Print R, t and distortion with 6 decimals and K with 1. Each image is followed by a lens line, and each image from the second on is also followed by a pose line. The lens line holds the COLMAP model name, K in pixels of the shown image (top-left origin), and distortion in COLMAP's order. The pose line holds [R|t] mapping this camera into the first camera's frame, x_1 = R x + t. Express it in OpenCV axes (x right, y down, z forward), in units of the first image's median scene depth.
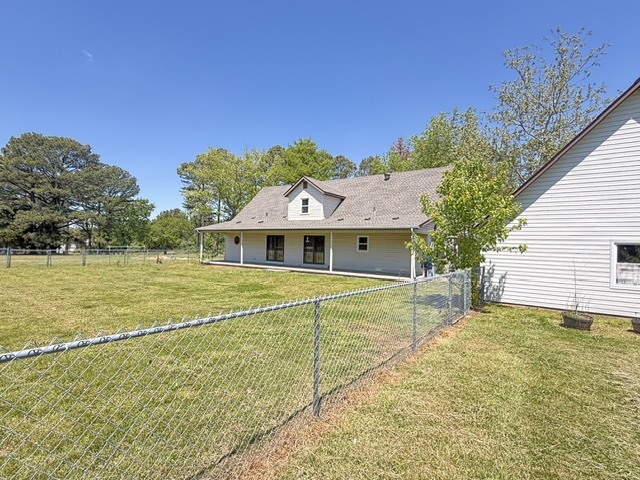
lens RADIAL K [[325.1, 0, 320.0], [0, 325.1, 240.0], [0, 0, 1]] dist [-0.000233, -0.000054]
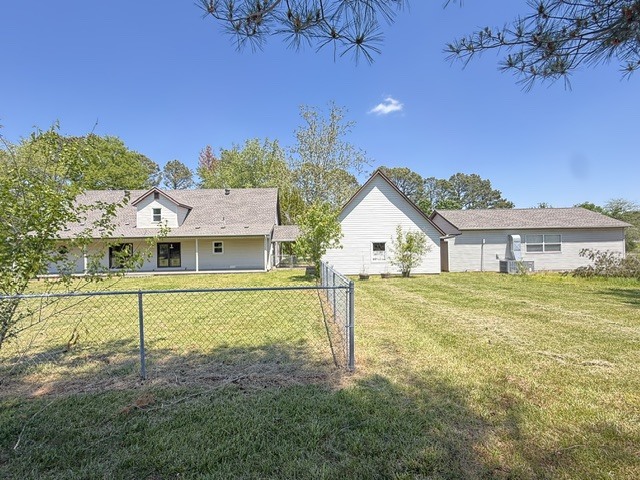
lens RADIAL K [[445.0, 0, 320.5], [0, 445.0, 245.3], [0, 0, 1]] dist [0.005230, -0.001473]
pose [[0.758452, -0.042744, 0.650326, -0.621624], [0.028917, 0.999071, 0.031940, -0.036300], [-0.651088, -0.005419, 0.758983, -0.499294]]
